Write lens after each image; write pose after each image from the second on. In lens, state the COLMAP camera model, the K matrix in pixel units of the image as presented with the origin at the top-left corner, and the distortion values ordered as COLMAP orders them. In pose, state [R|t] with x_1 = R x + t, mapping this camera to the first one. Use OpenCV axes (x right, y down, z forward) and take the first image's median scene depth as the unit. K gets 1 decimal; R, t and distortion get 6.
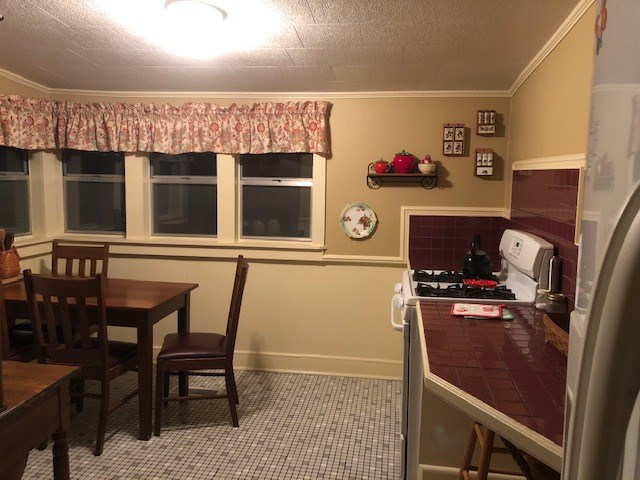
lens RADIAL K [[526.5, 0, 320.1], [0, 526.5, 236.3], [0, 0, 1]] dist [0.048589, -0.053178]
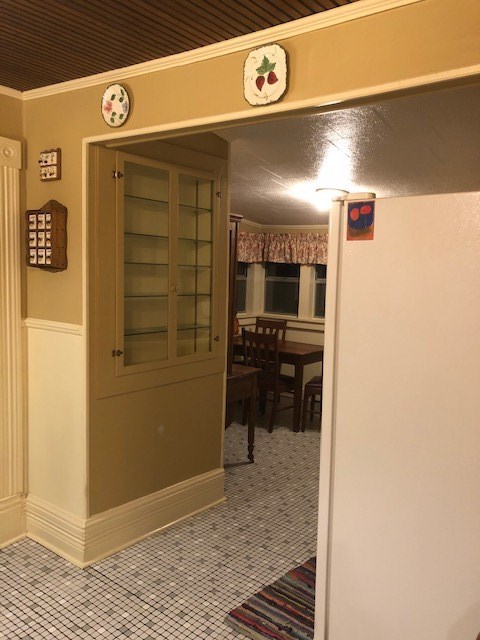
lens RADIAL K [[526.5, 0, 242.7], [0, 526.5, 320.8], [0, 0, 1]] dist [0.048589, -0.053178]
pose [[0.875061, 0.057832, -0.480545, 0.257268], [-0.068057, 0.997674, -0.003863, 0.031160], [0.479204, 0.036084, 0.876962, -0.477695]]
